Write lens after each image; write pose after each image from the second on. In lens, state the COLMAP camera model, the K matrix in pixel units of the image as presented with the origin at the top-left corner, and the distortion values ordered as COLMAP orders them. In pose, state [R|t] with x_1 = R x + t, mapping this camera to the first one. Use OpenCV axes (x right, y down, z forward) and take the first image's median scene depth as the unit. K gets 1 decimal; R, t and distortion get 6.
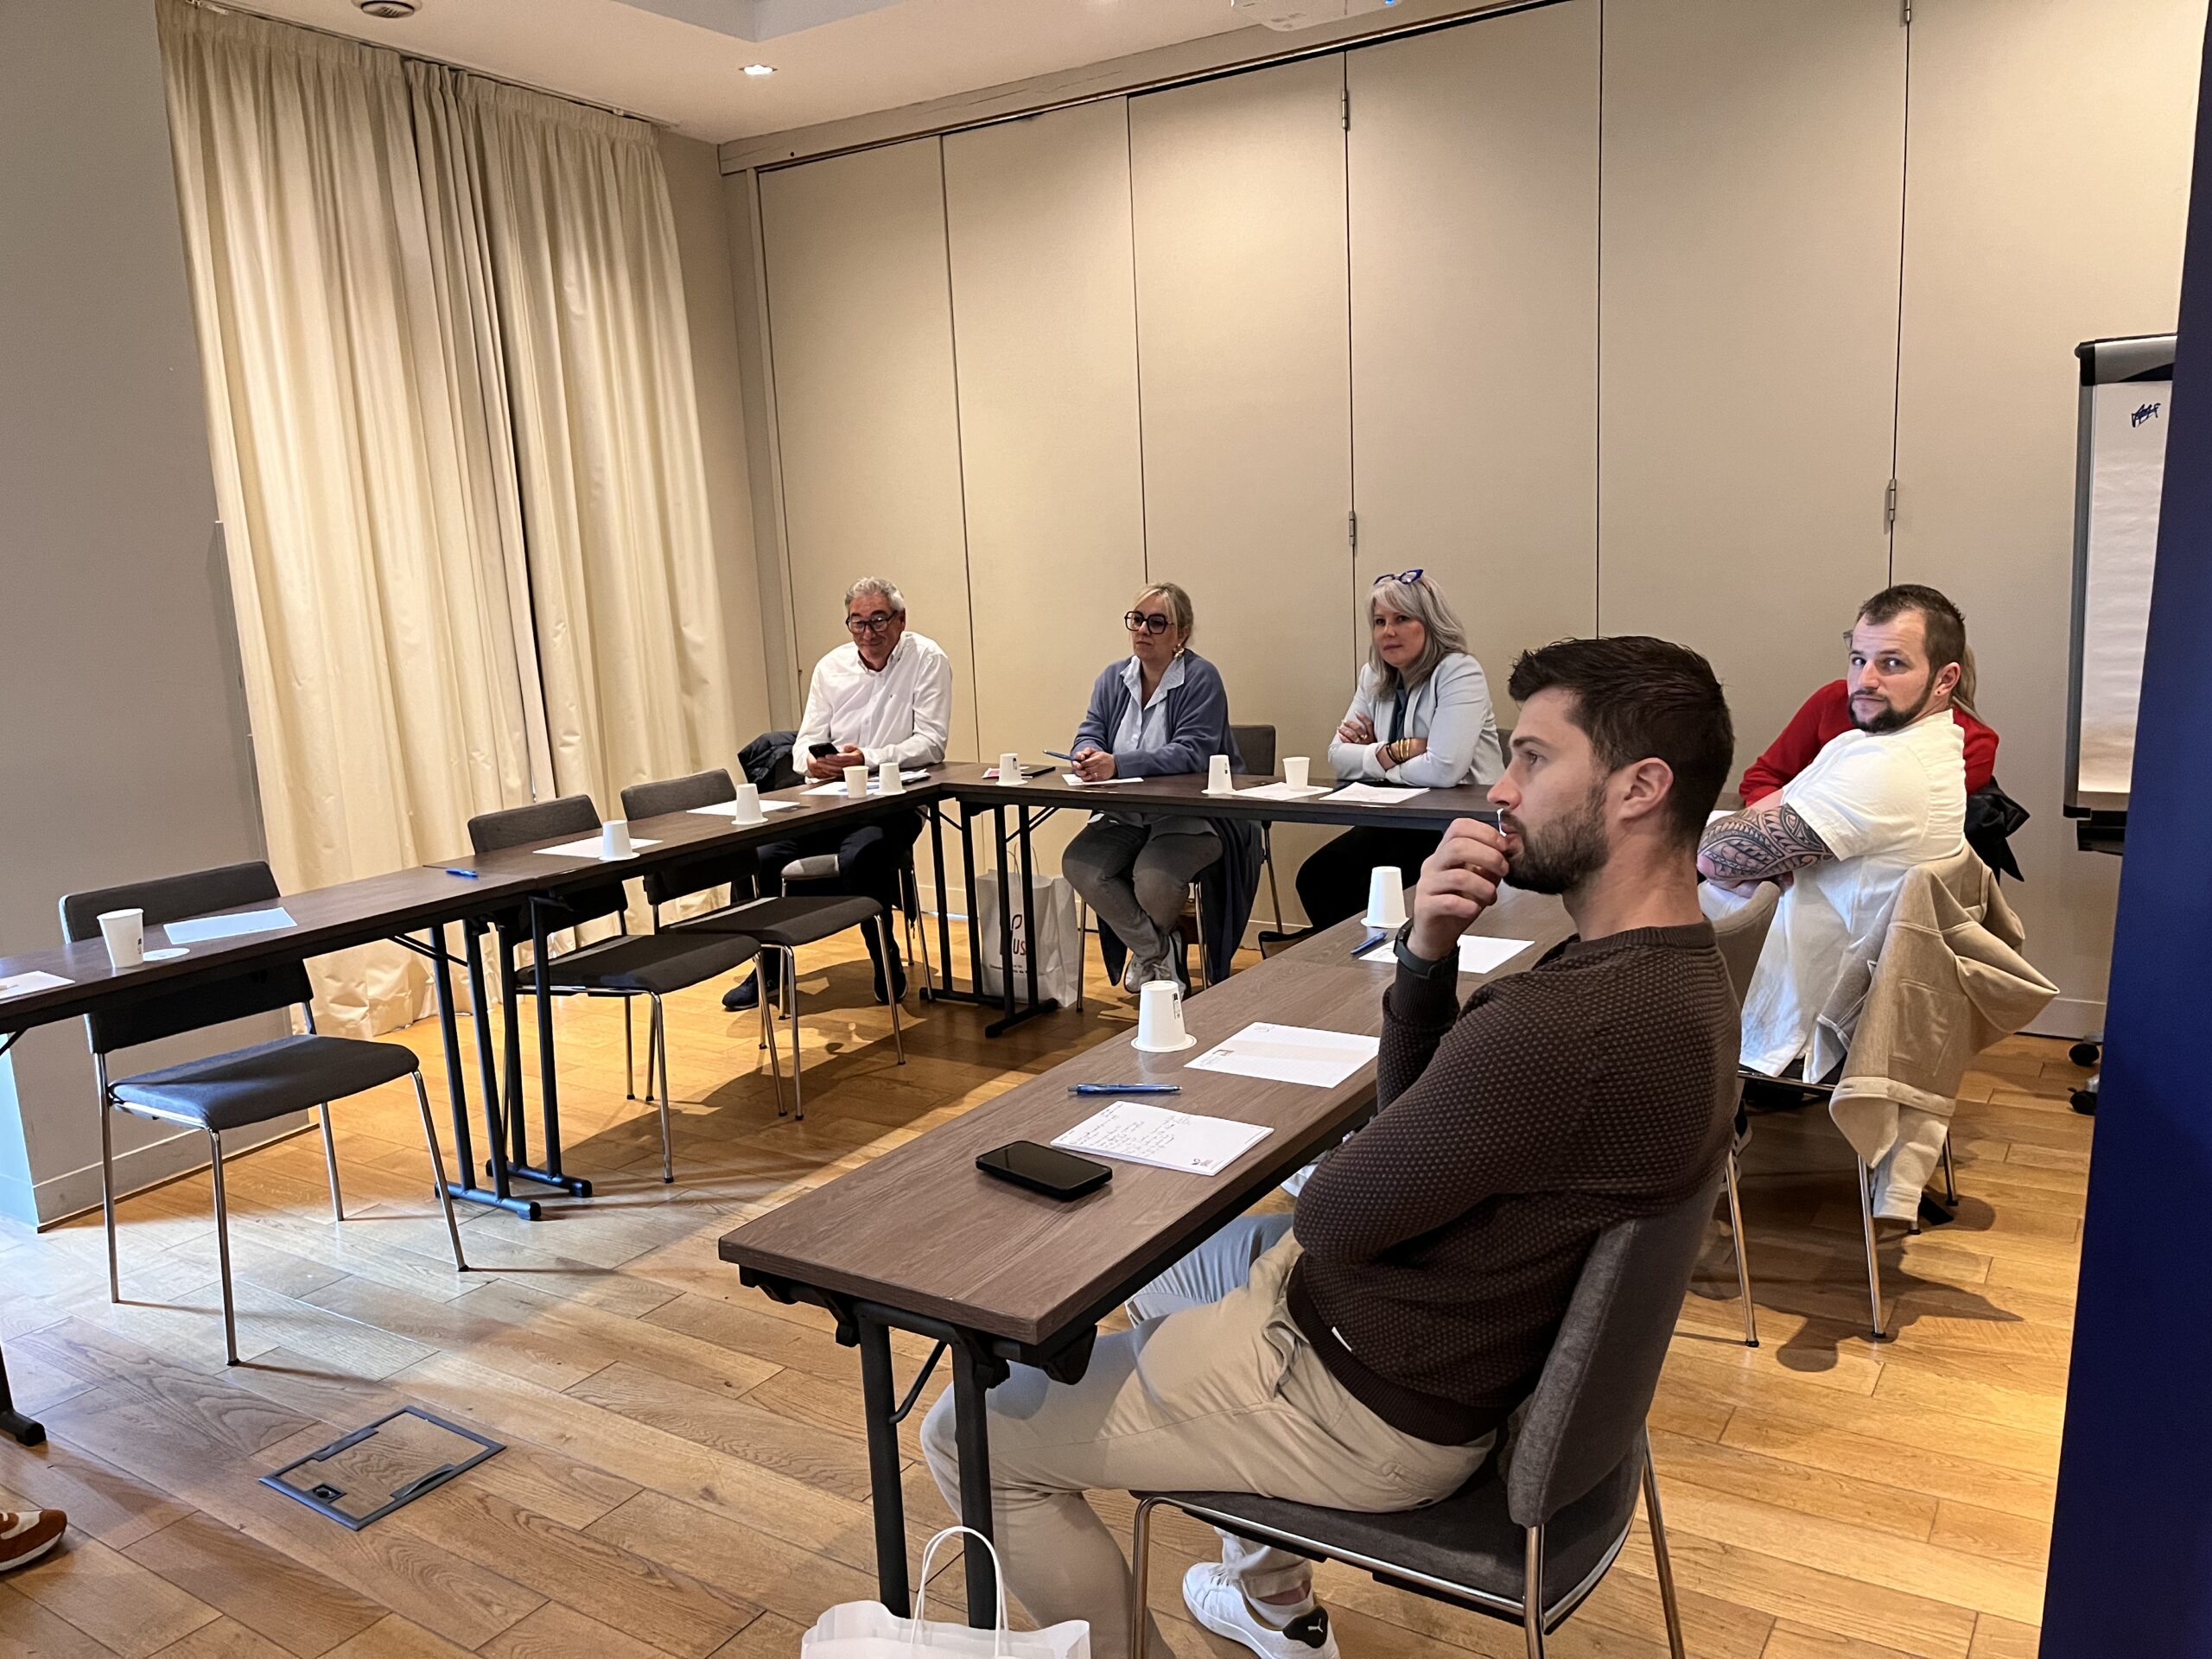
lens RADIAL K [[1669.6, 0, 1124.7], [0, 1669.6, 819.5], [0, 0, 1]] dist [0.070080, -0.097235]
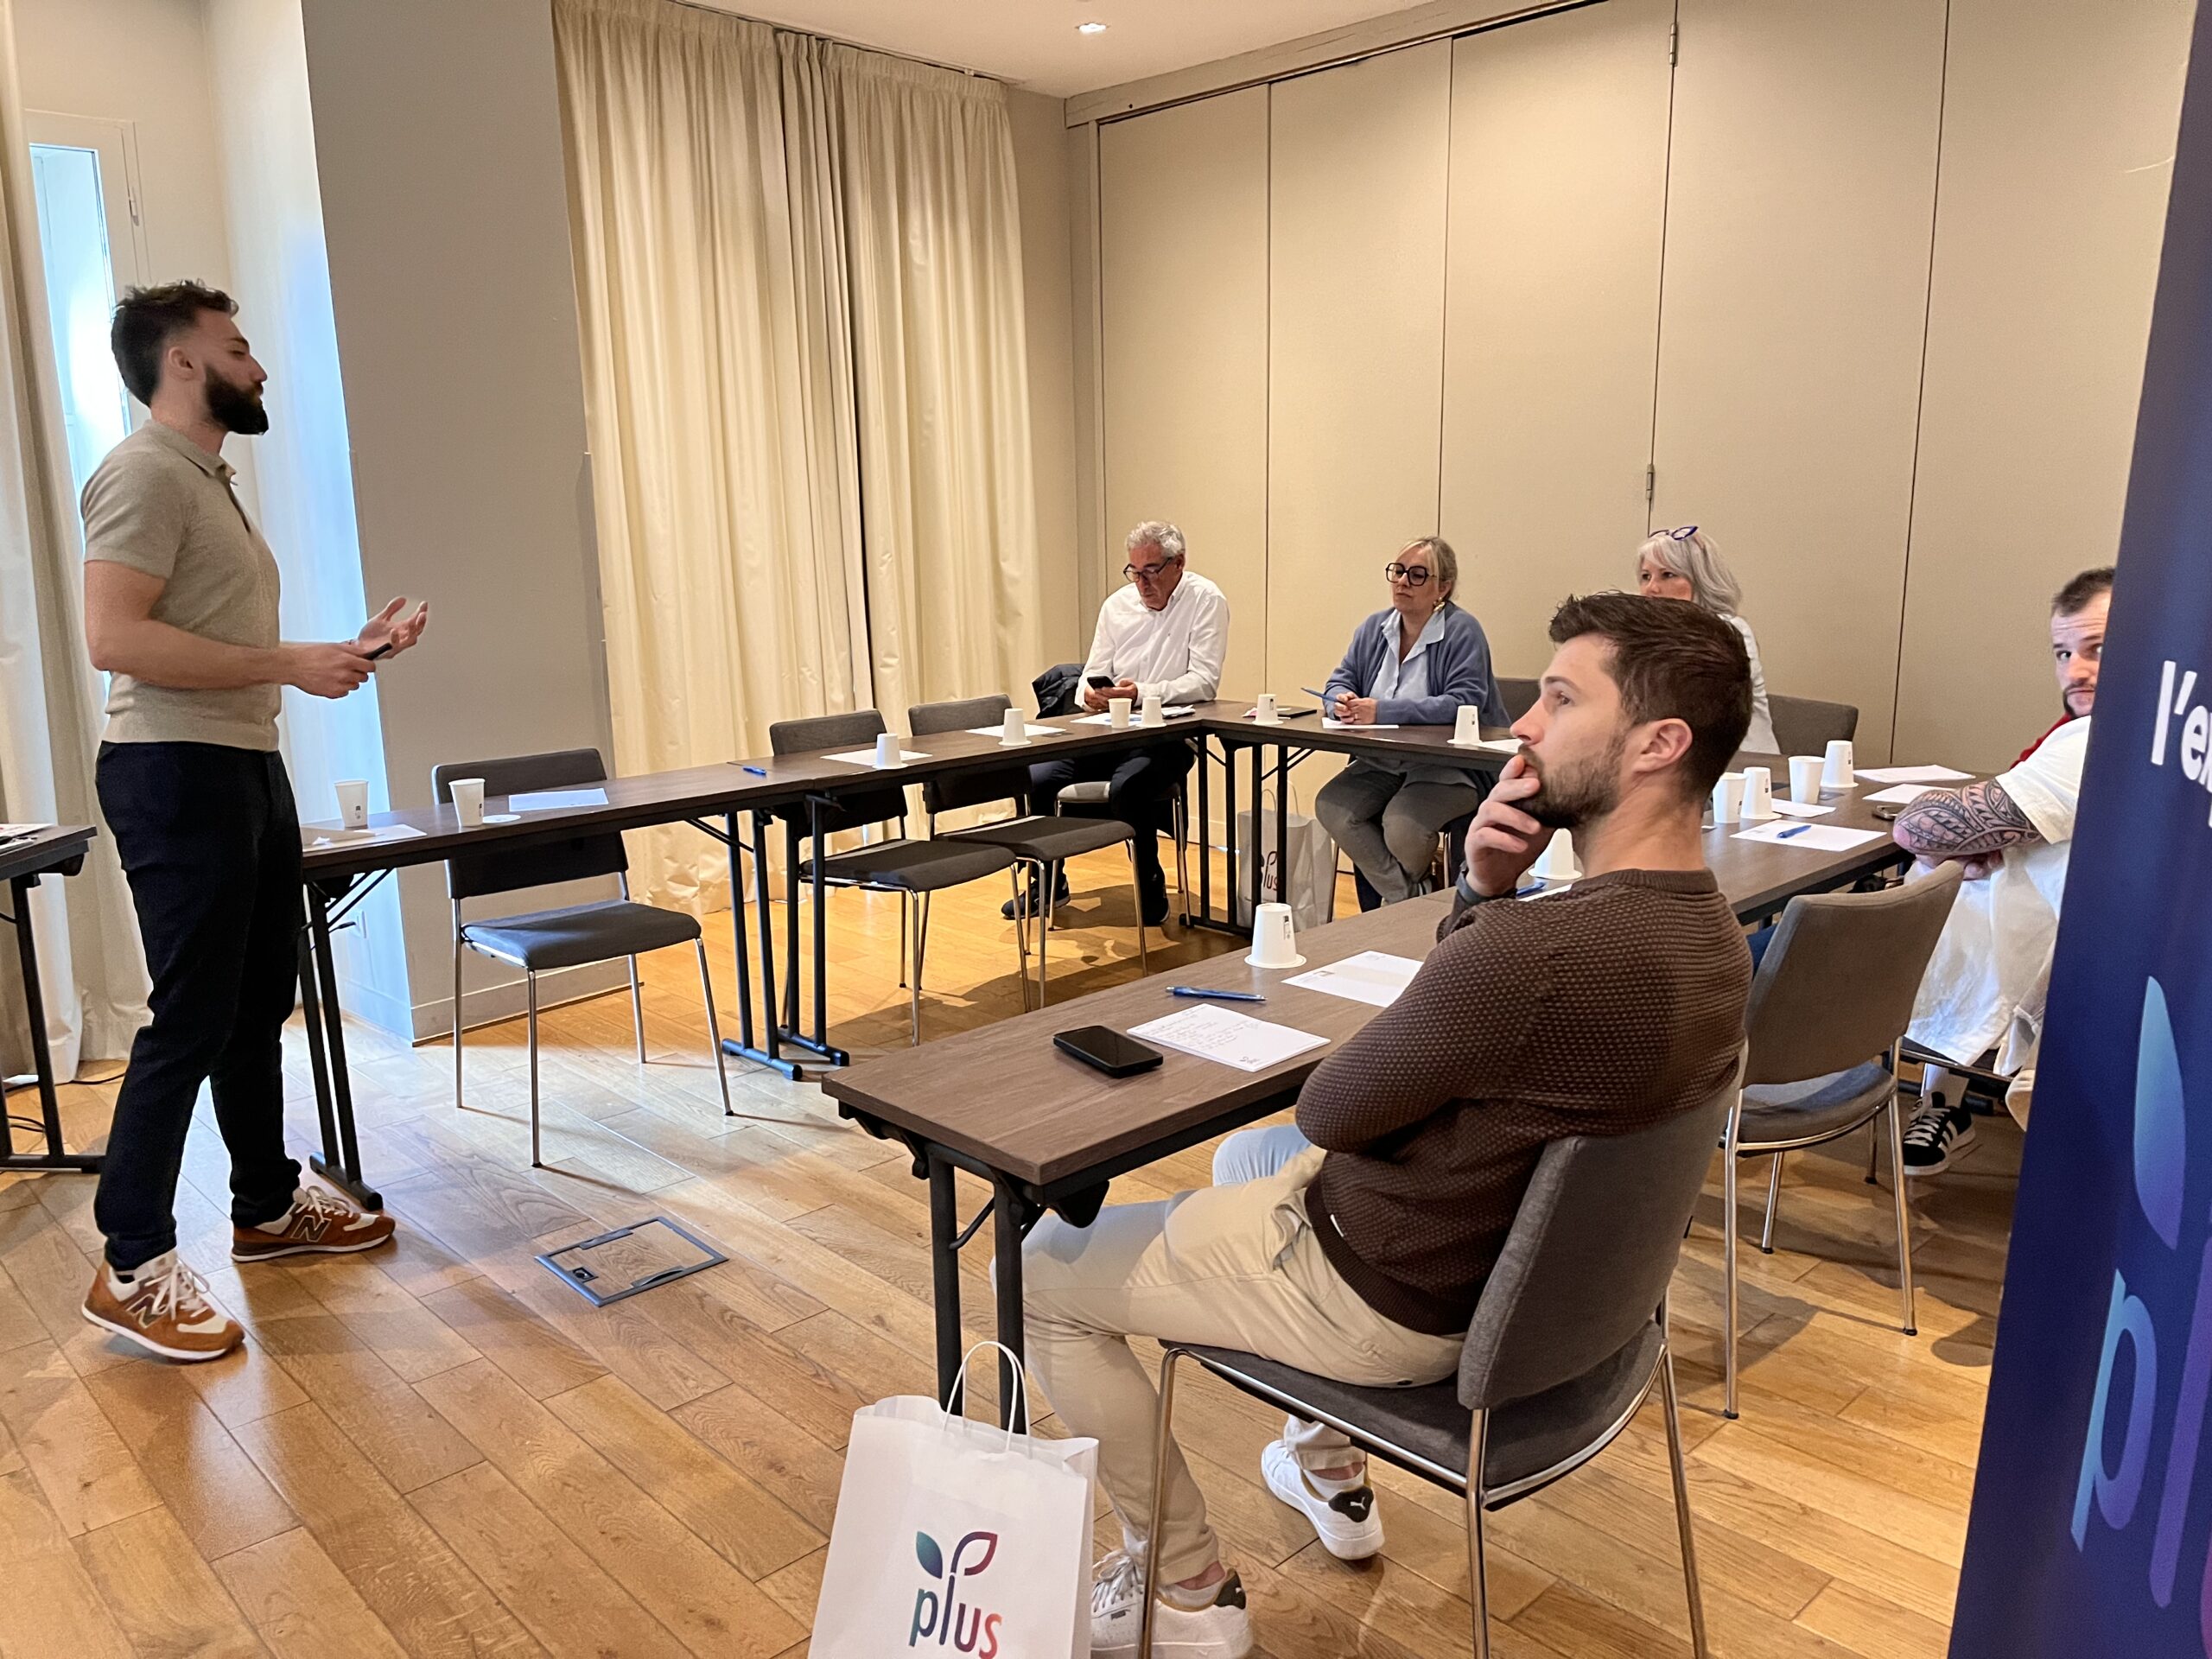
lens RADIAL K [[1669.6, 0, 1098.2], [0, 1669.6, 833.4], [0, 0, 1]] dist [0.070080, -0.097235]
pose [[0.969627, 0.074625, -0.232925, 0.112939], [-0.065310, 0.996736, 0.047463, 0.006396], [0.235706, -0.030809, 0.971336, -0.049643]]
